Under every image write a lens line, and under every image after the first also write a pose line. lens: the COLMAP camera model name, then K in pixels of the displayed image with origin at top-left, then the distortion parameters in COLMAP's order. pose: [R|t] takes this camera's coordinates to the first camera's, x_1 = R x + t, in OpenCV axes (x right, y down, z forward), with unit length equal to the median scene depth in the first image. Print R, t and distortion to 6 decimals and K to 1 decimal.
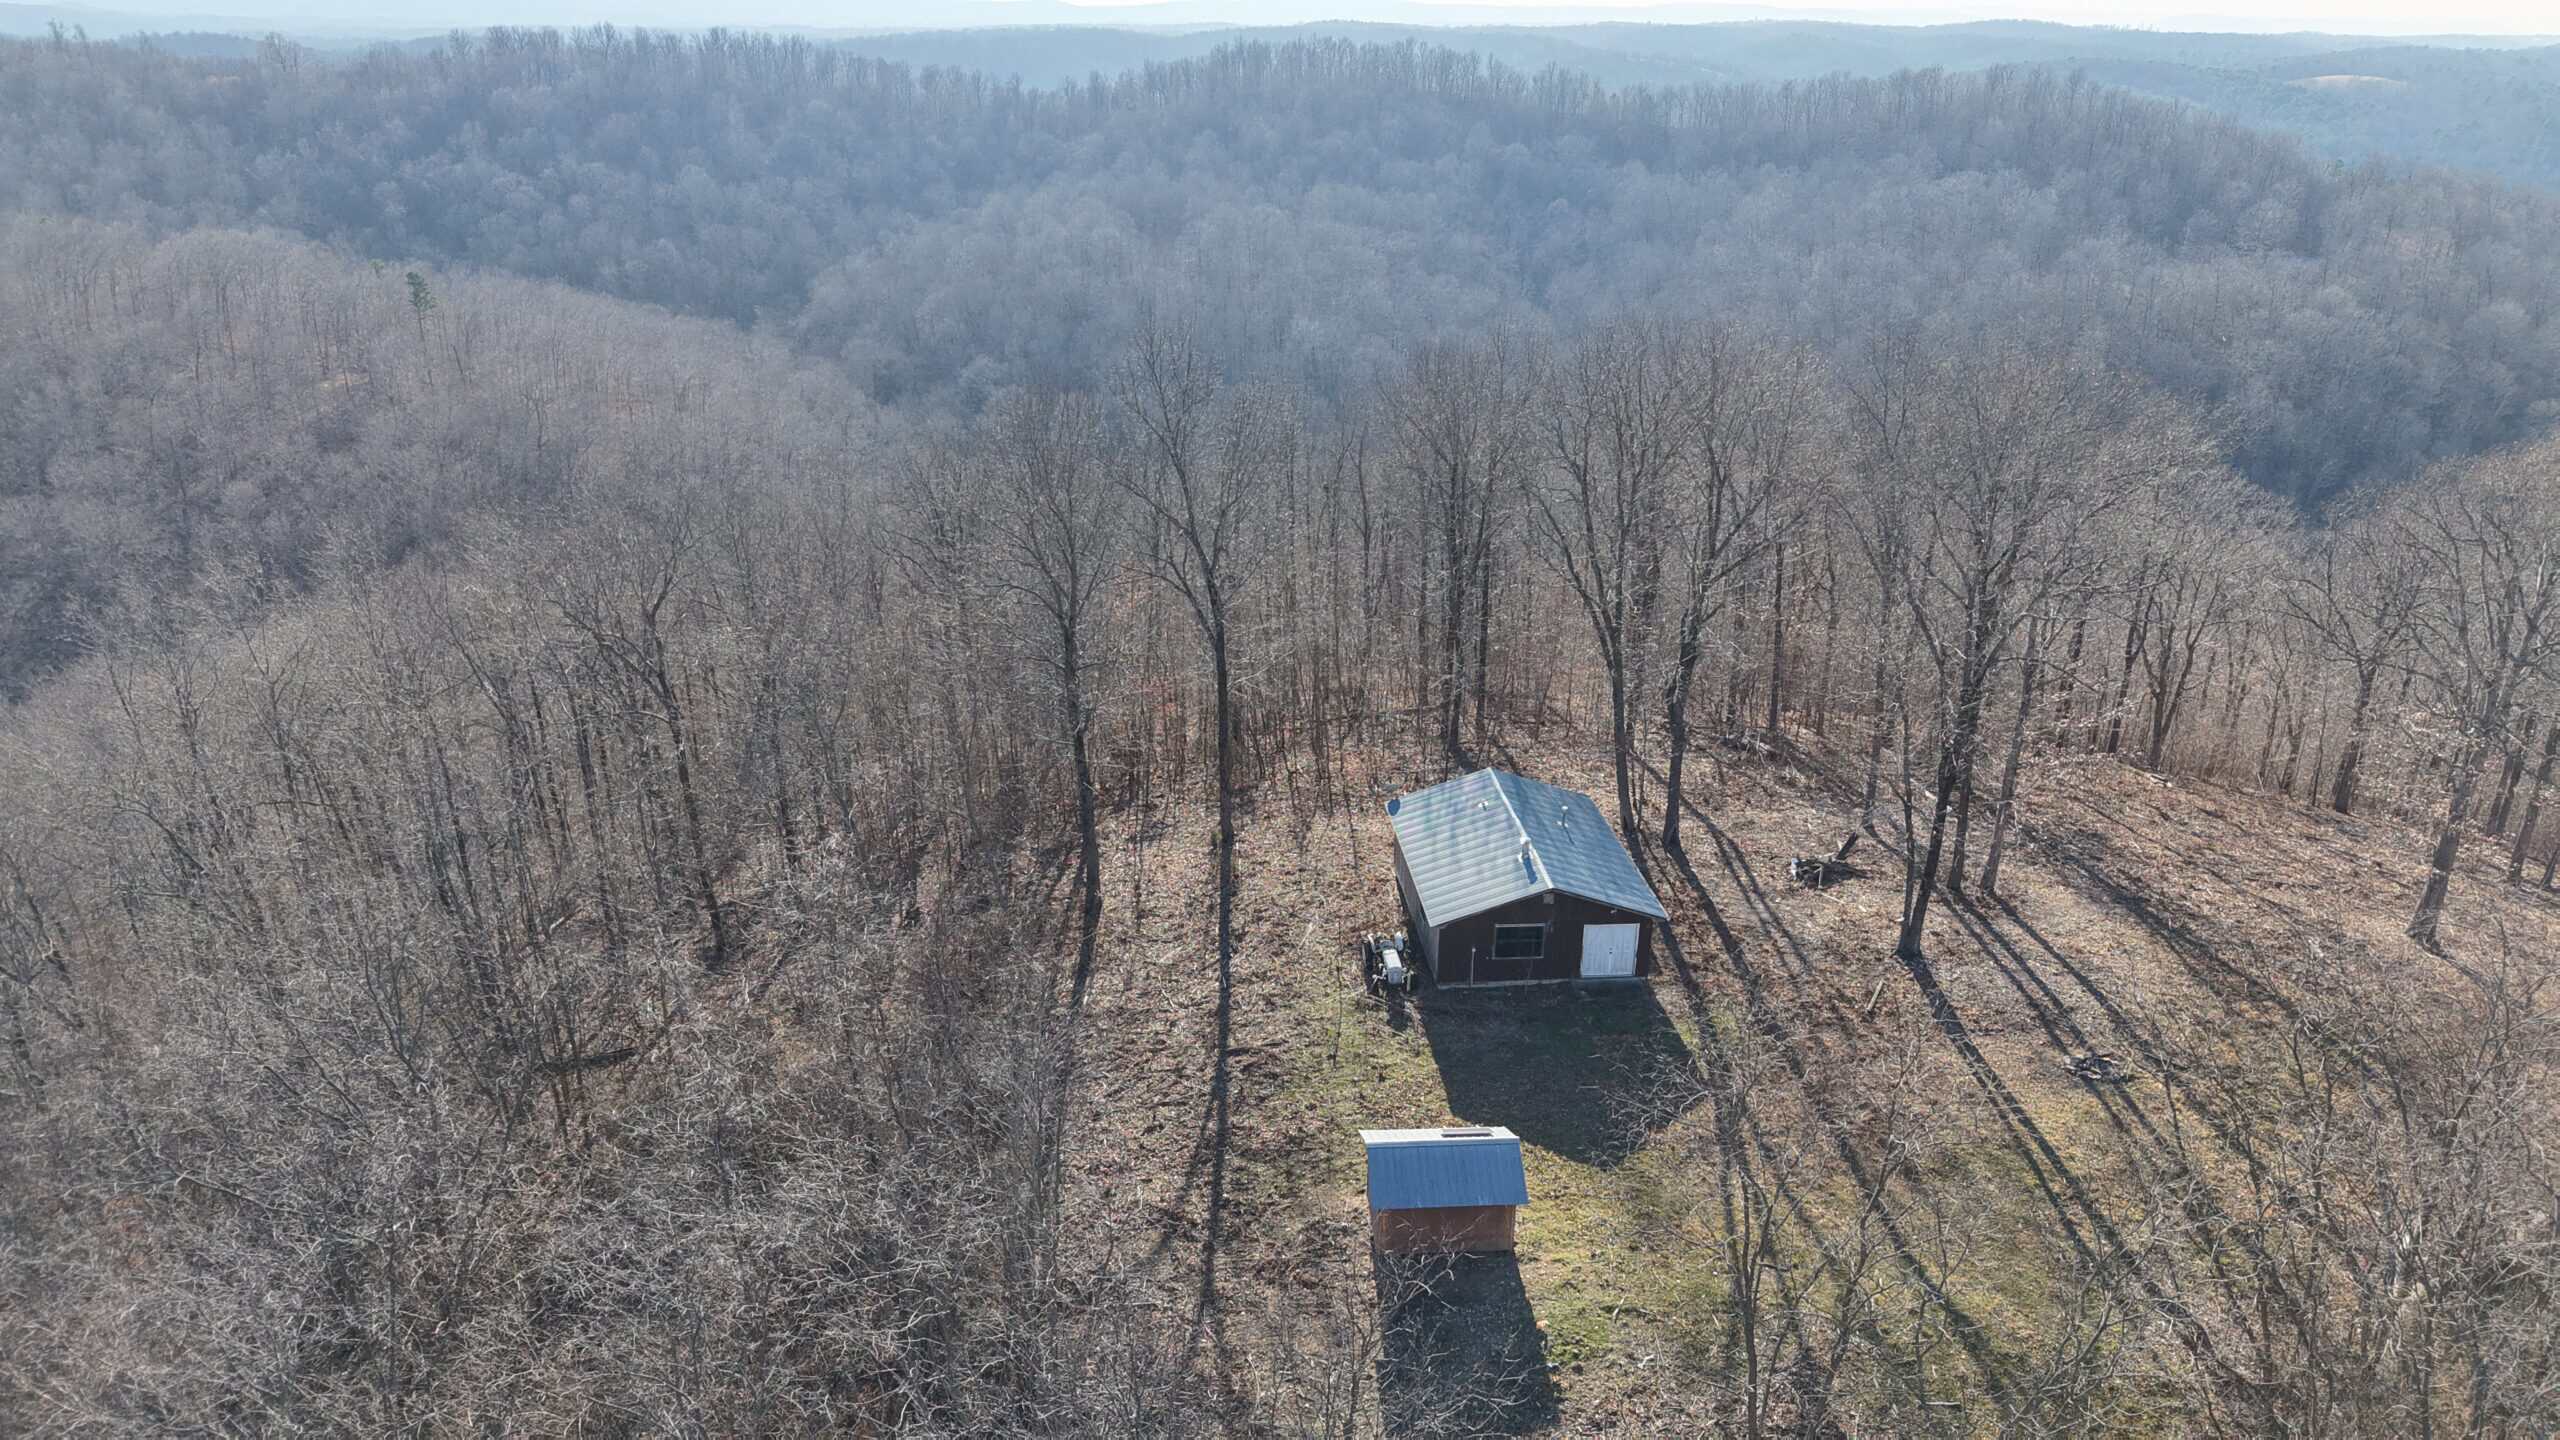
lens RADIAL K [[1716.5, 0, 1282.8], [0, 1716.5, 718.9], [0, 0, 1]] dist [0.010664, -0.007331]
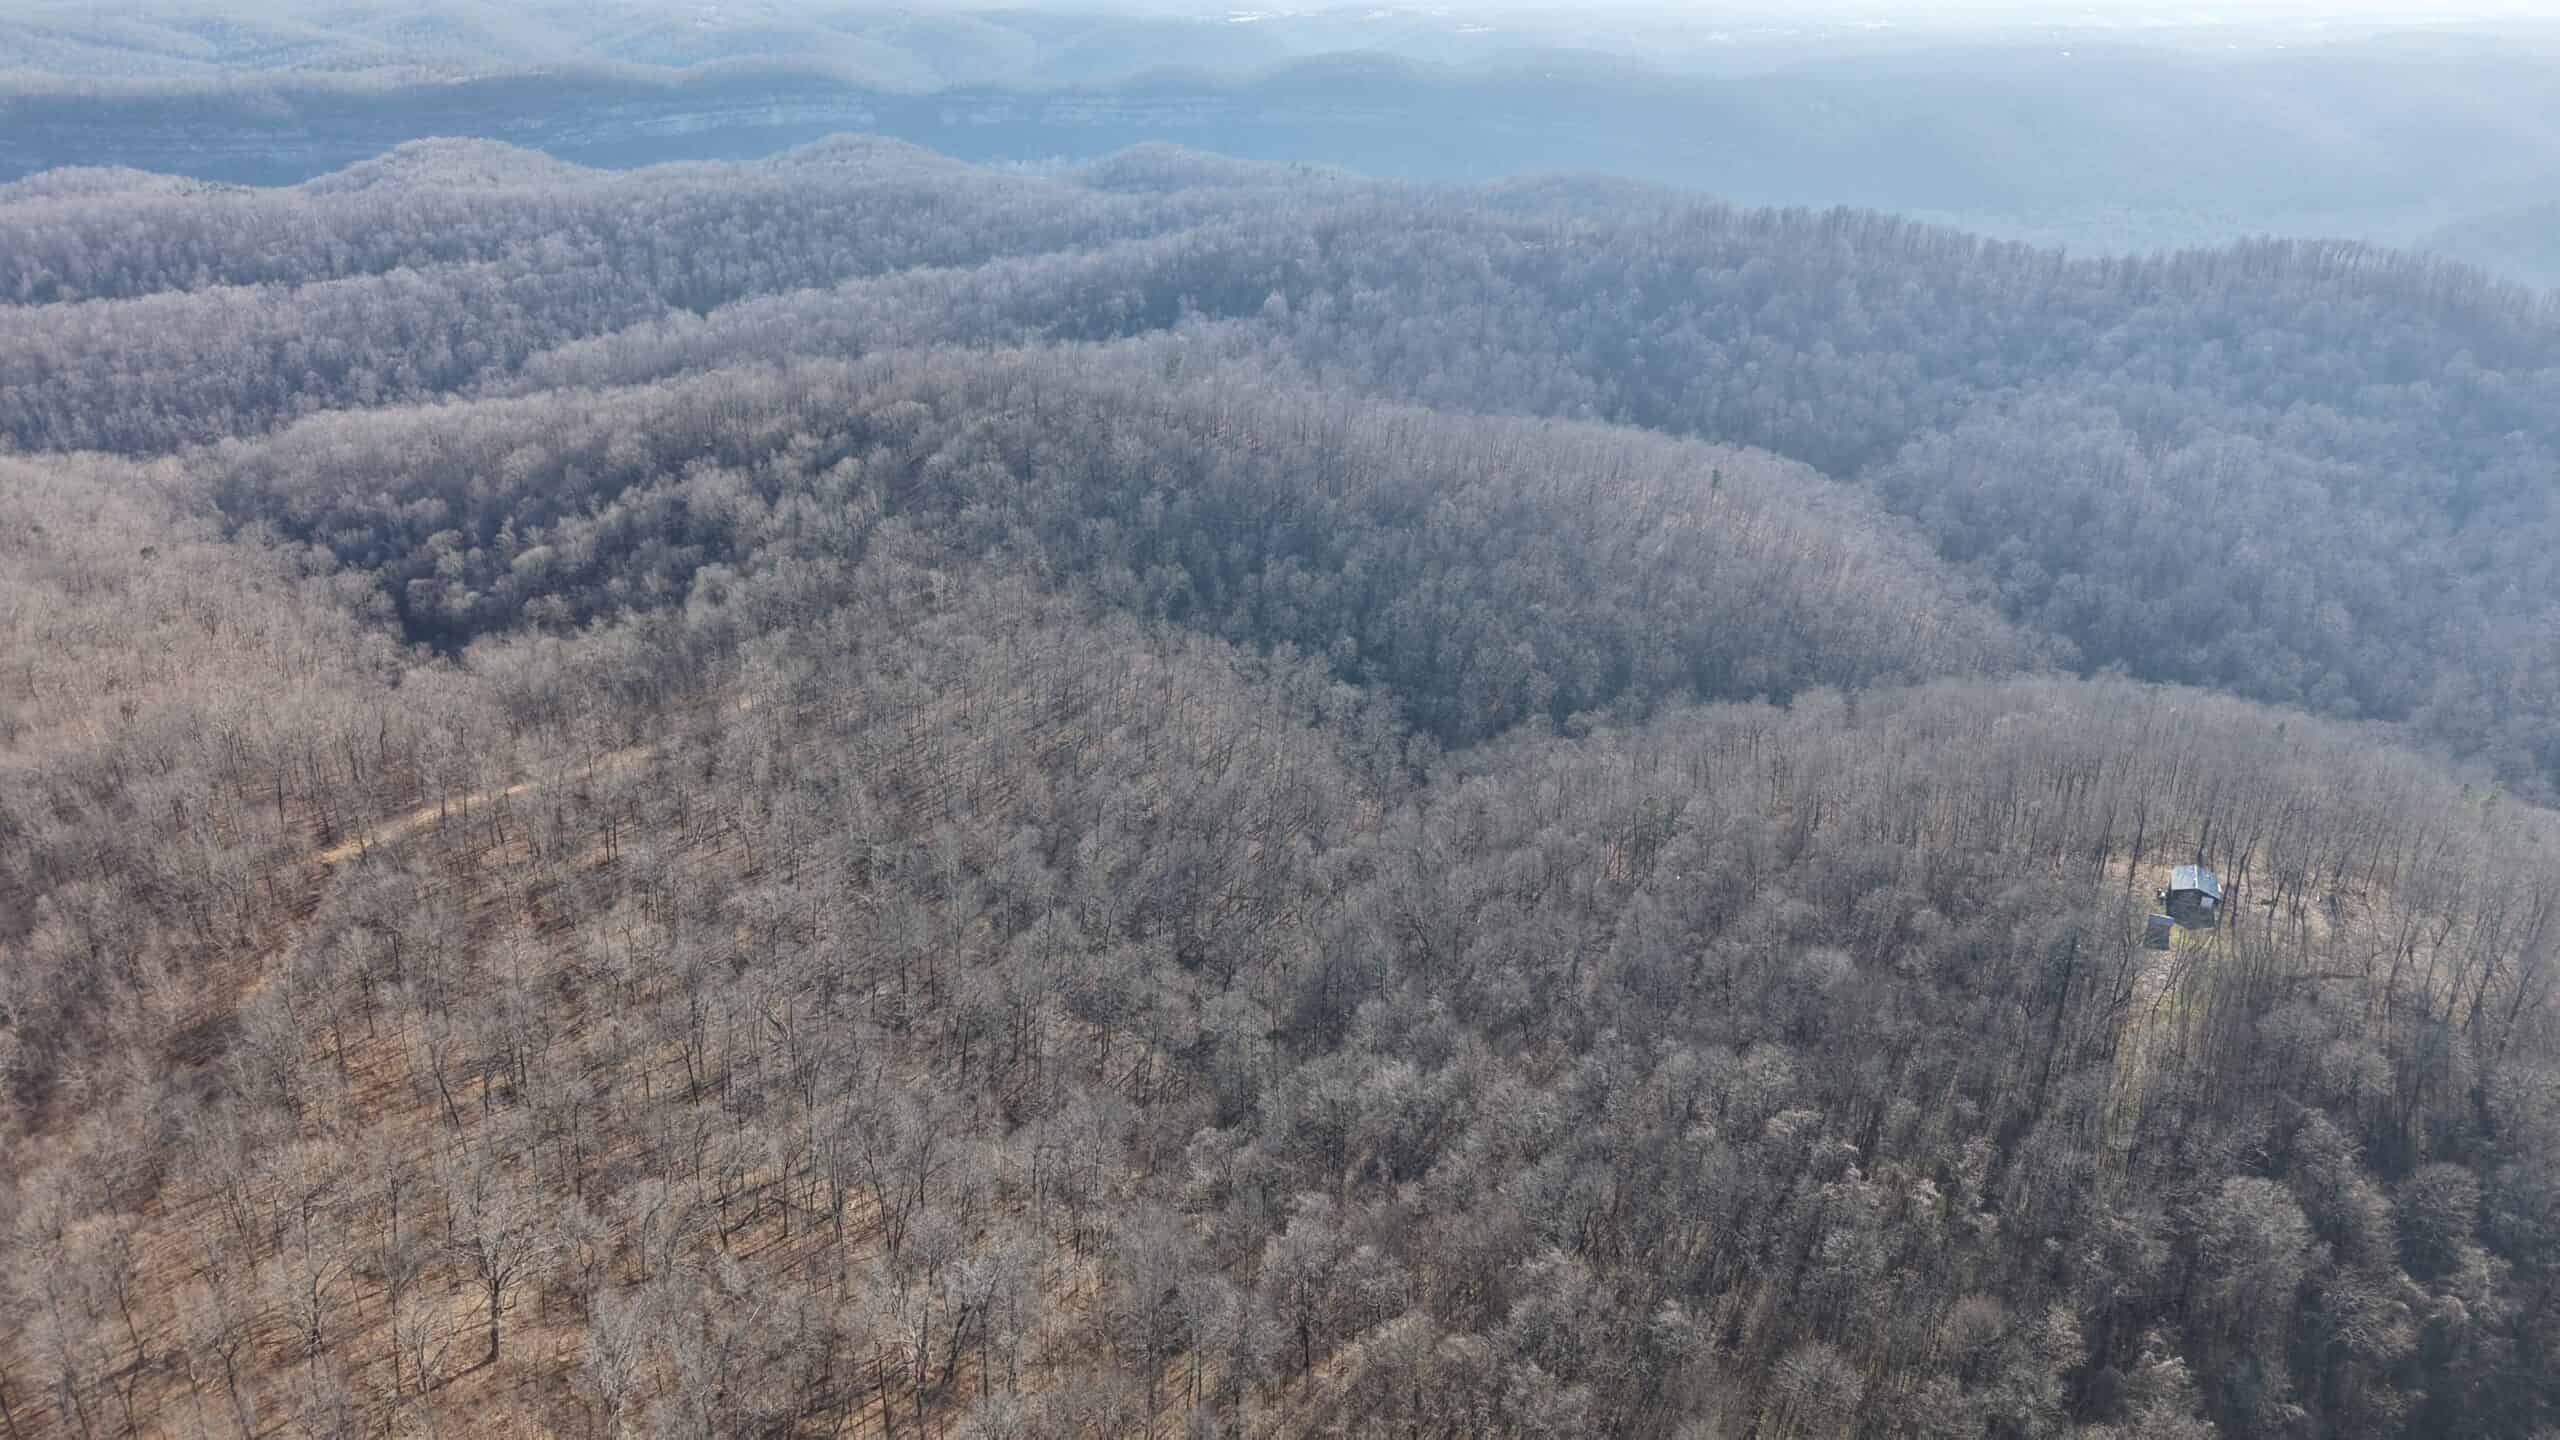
lens RADIAL K [[1716.5, 0, 1272.2], [0, 1716.5, 731.1], [0, 0, 1]] dist [0.010664, -0.007331]
pose [[0.862571, 0.209802, -0.460385, 0.003408], [-0.189360, 0.977703, 0.090767, -0.038016], [0.469163, 0.008885, 0.883067, -0.598066]]
